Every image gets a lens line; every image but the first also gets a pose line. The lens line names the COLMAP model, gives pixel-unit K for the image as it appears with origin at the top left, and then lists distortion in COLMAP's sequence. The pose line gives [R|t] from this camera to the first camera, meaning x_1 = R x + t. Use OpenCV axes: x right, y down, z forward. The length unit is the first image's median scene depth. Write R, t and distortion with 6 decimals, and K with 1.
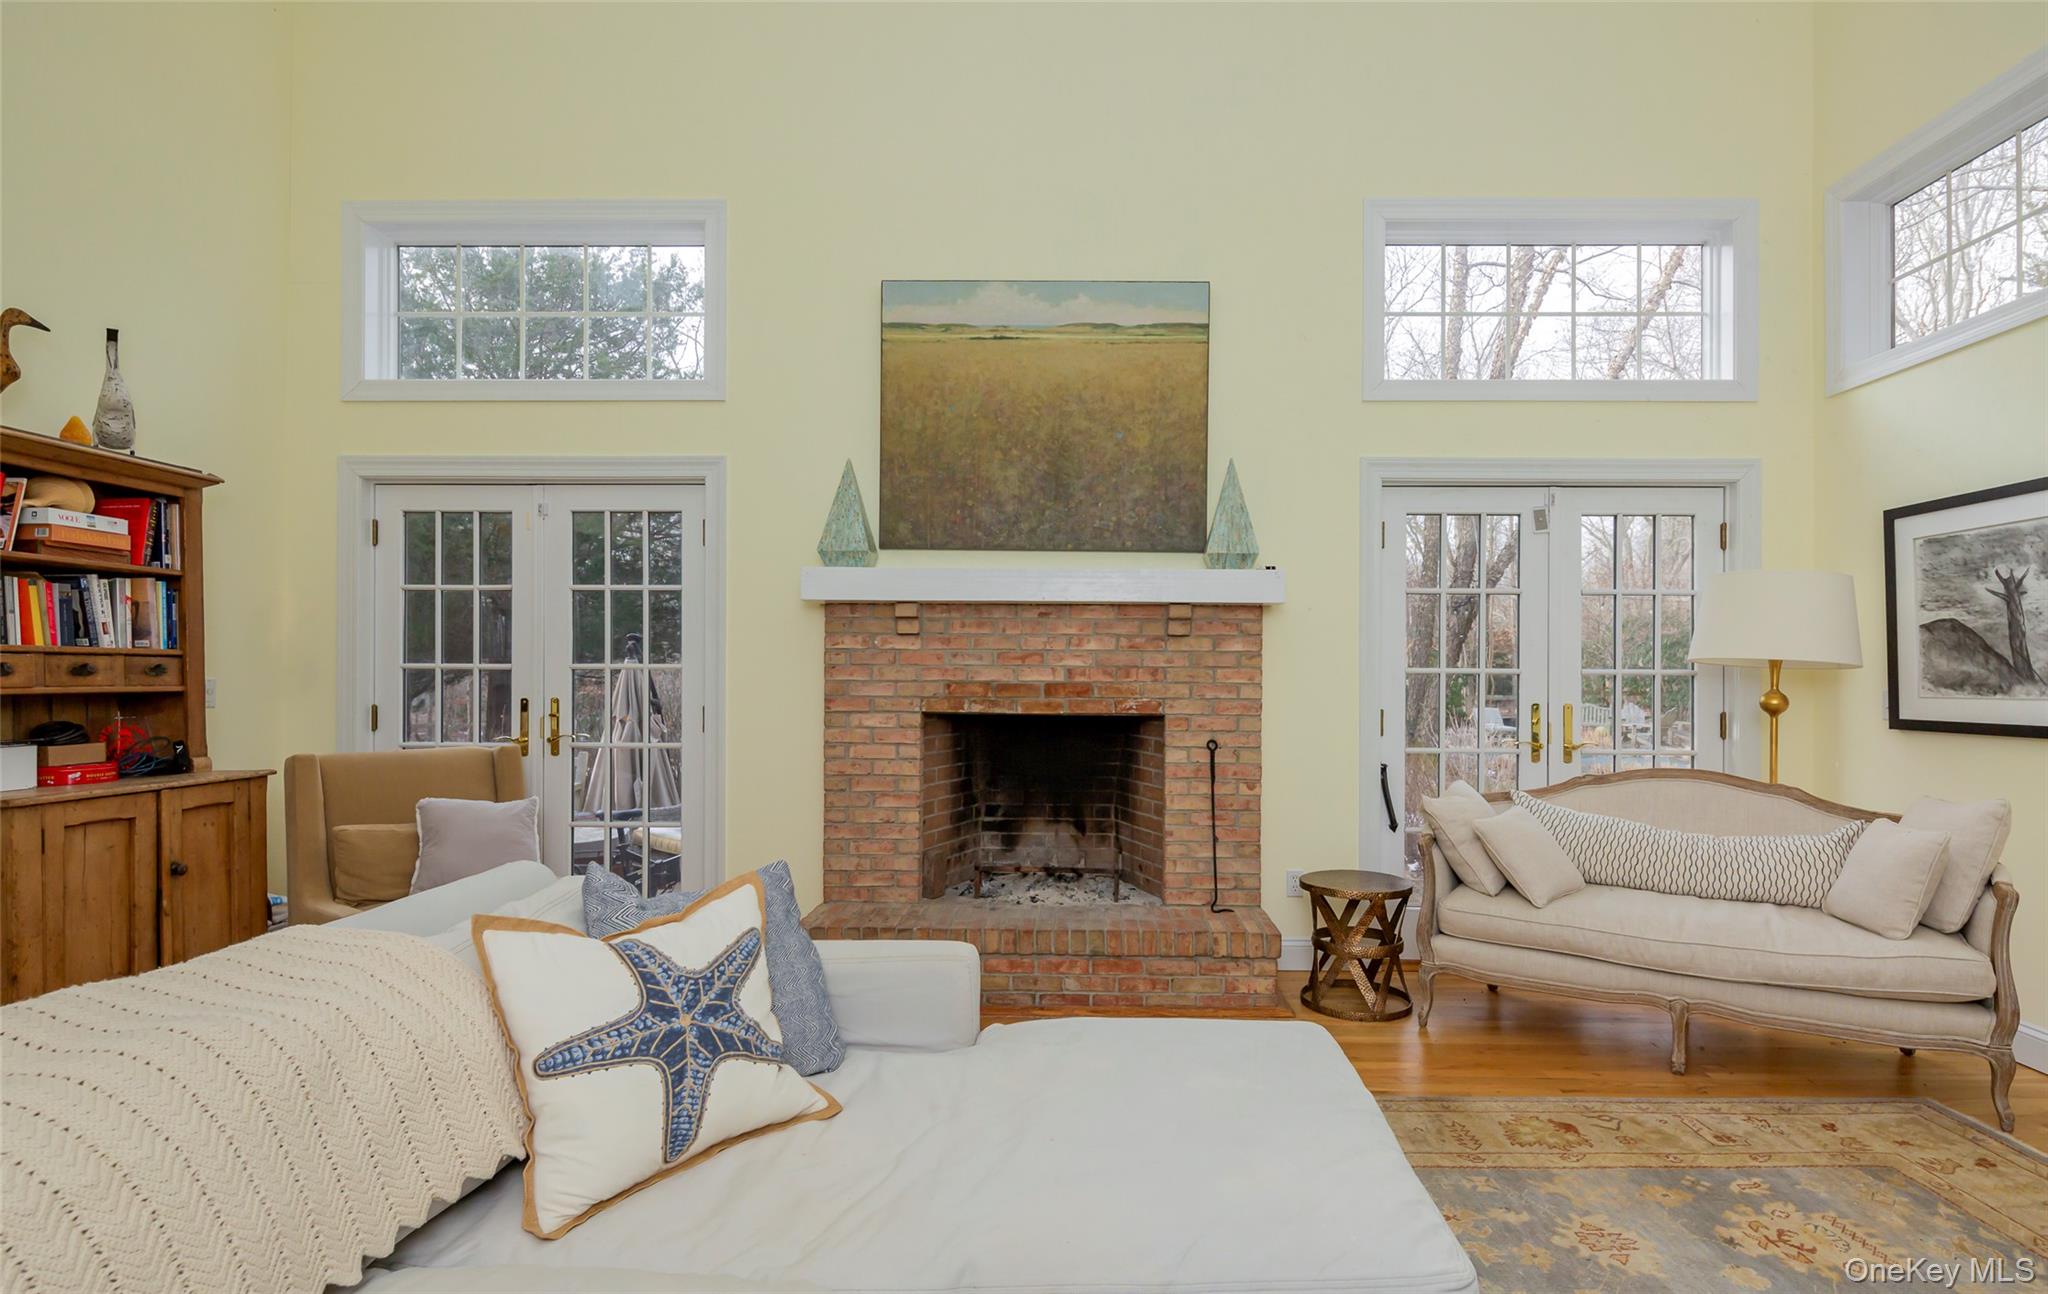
lens RADIAL K [[1004.1, 0, 1026.8], [0, 1004.1, 673.9], [0, 0, 1]] dist [0.000768, -0.000323]
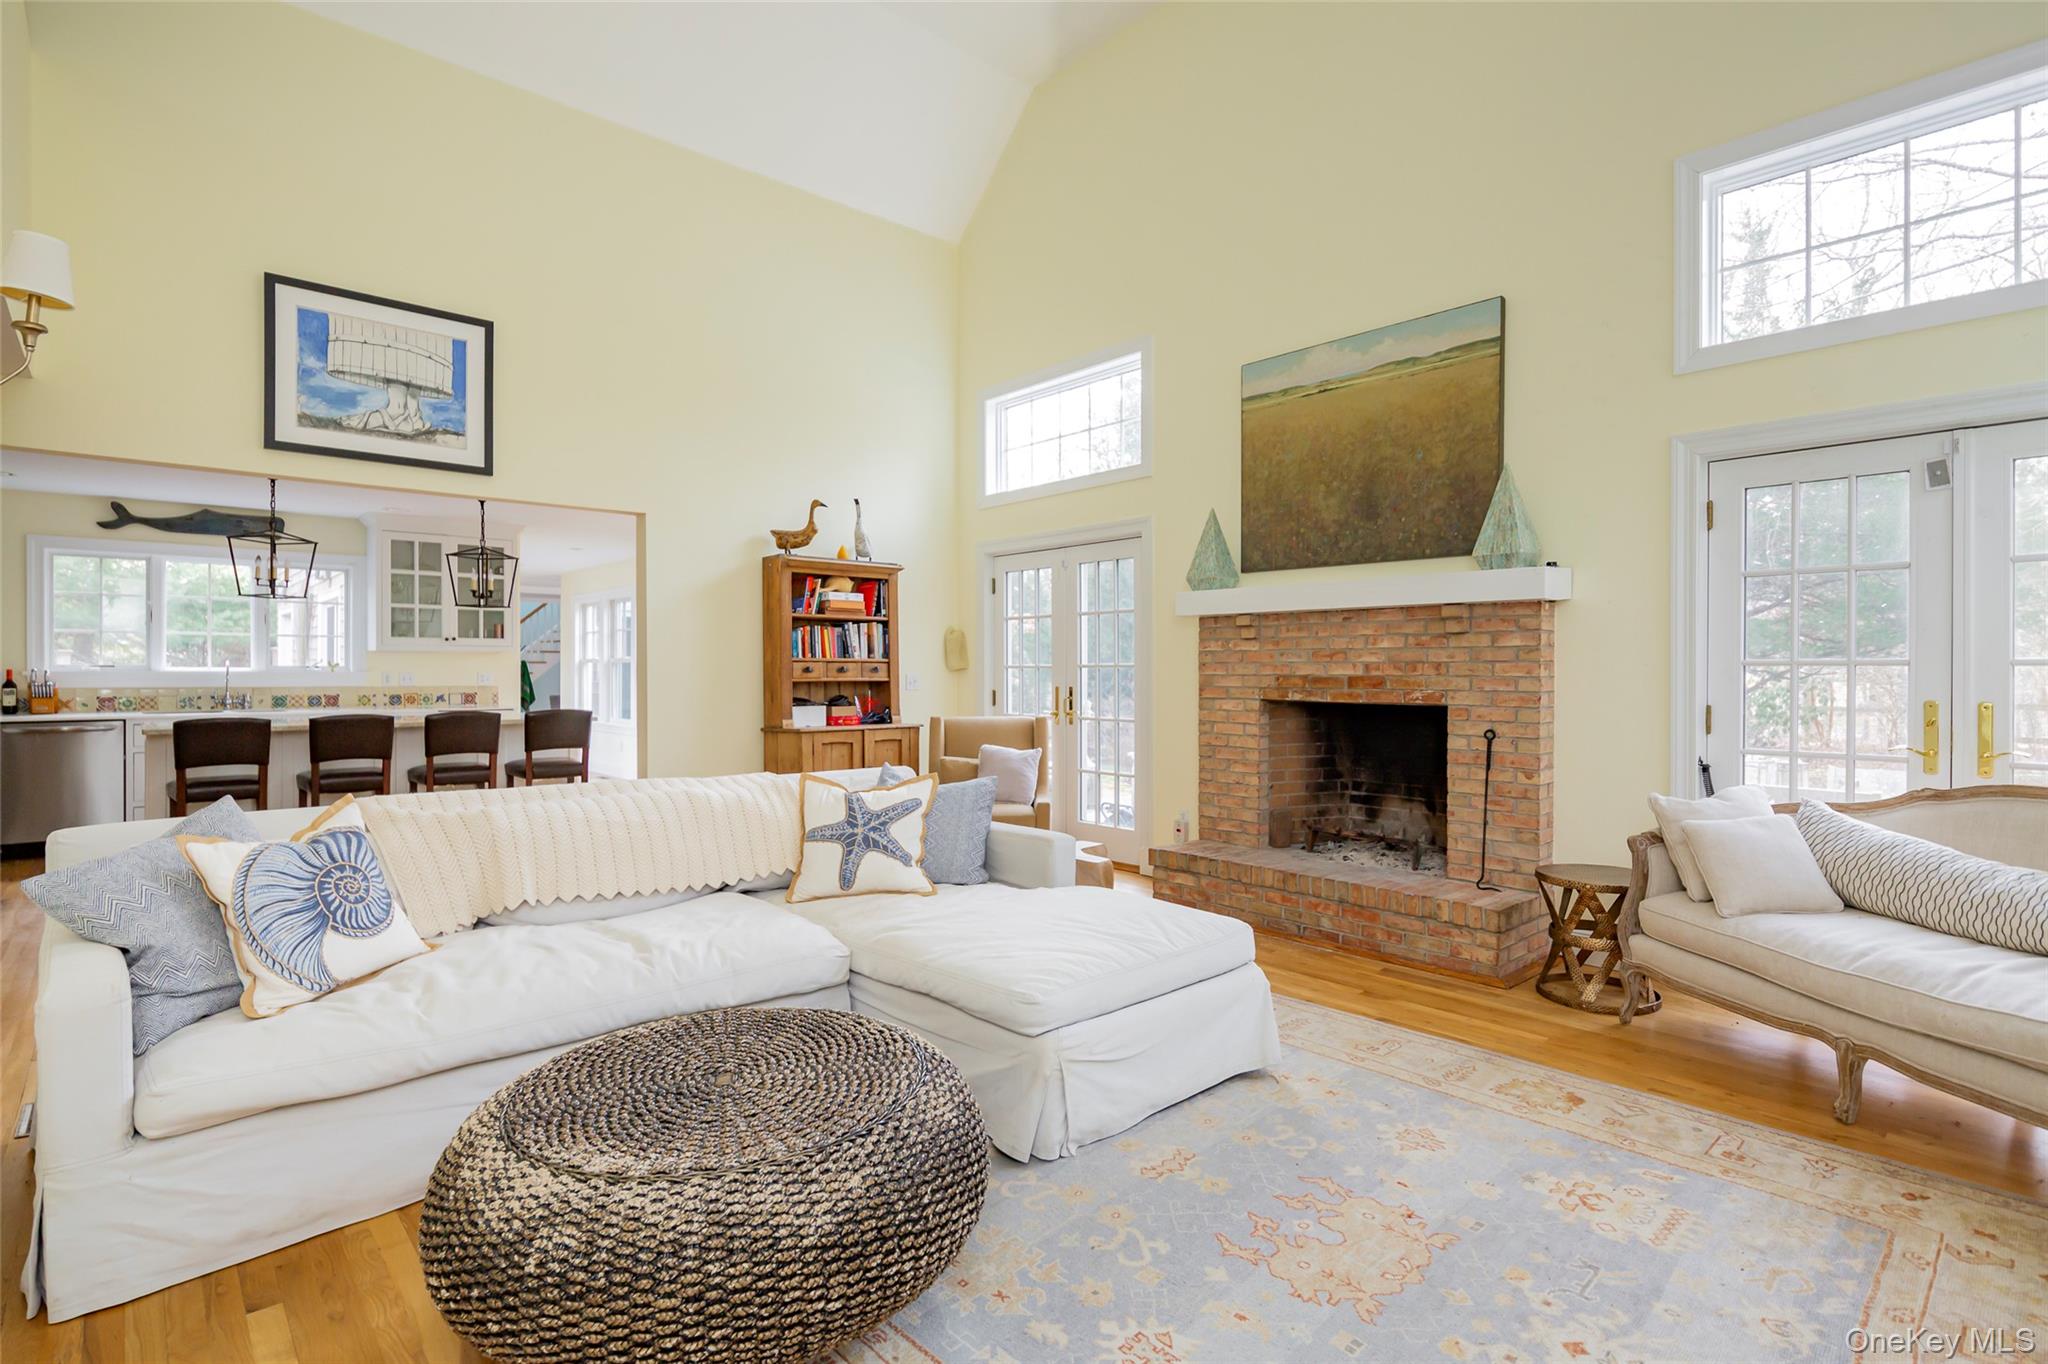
lens RADIAL K [[987.2, 0, 1024.0], [0, 987.2, 682.0], [0, 0, 1]] dist [-0.002502, -0.000595]
pose [[0.681122, 0.003160, -0.732163, 0.612811], [0.003528, 0.999965, 0.007598, 0.005322], [0.732161, -0.007759, 0.681087, -0.076813]]
